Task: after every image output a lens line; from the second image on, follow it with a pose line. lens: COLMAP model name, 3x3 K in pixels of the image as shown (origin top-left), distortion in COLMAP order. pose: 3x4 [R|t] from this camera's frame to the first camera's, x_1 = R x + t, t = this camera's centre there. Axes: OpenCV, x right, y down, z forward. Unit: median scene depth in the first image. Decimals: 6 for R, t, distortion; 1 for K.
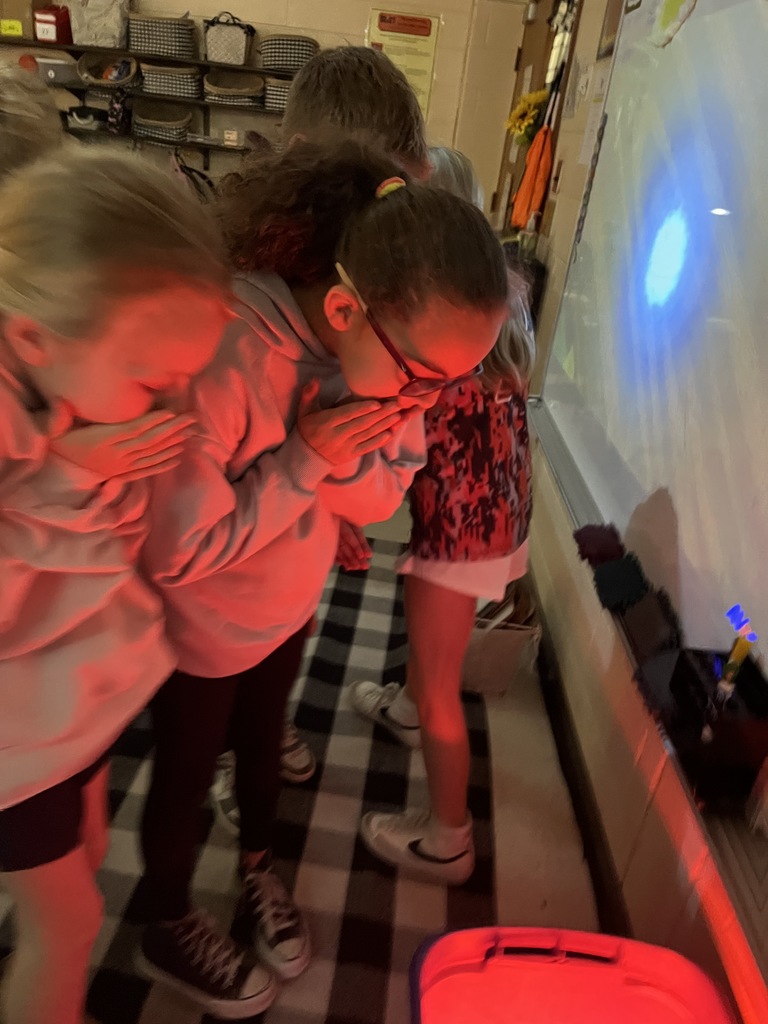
lens RADIAL K [[807.7, 0, 375.5], [0, 807.7, 507.1], [0, 0, 1]] dist [0.107703, -0.150818]
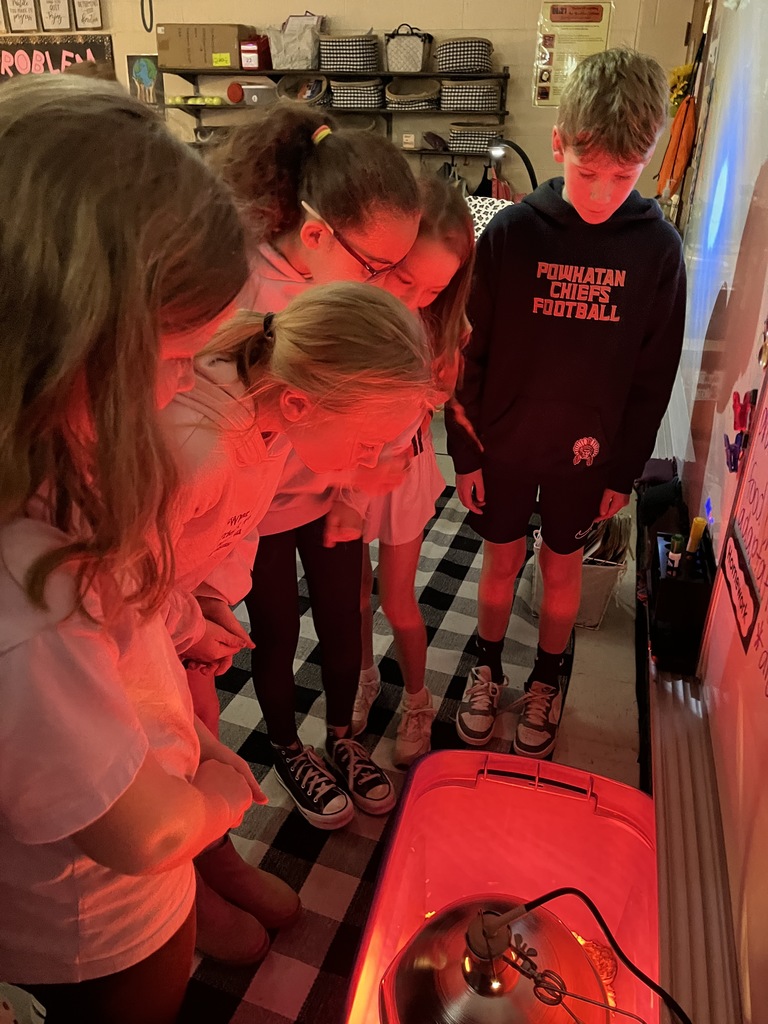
lens RADIAL K [[805.8, 0, 384.0], [0, 805.8, 512.0], [0, 0, 1]] dist [0.117643, -0.152151]
pose [[0.967518, 0.020756, -0.251948, 0.077340], [-0.021070, 0.999777, 0.001450, 0.040436], [0.251922, 0.003906, 0.967740, -0.054769]]
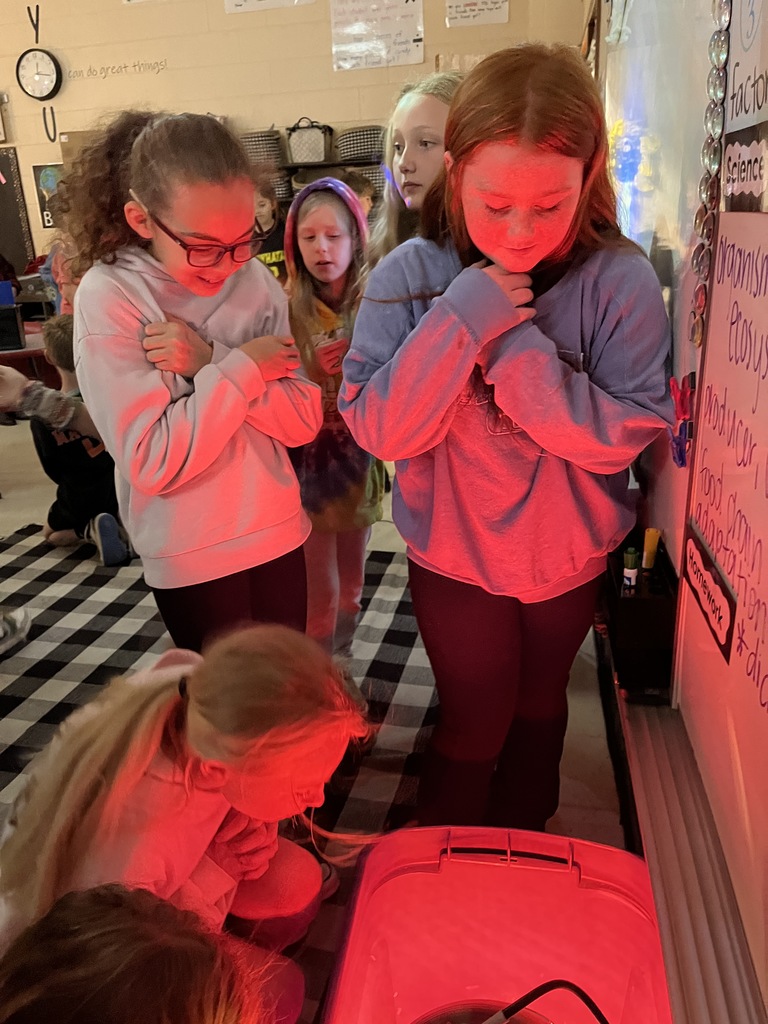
lens RADIAL K [[807.7, 0, 375.5], [0, 807.7, 507.1], [0, 0, 1]] dist [0.107703, -0.150818]
pose [[0.976201, -0.096171, -0.194376, 0.077837], [0.074983, 0.990695, -0.113583, 0.057066], [0.203491, 0.096305, 0.974329, -0.018506]]
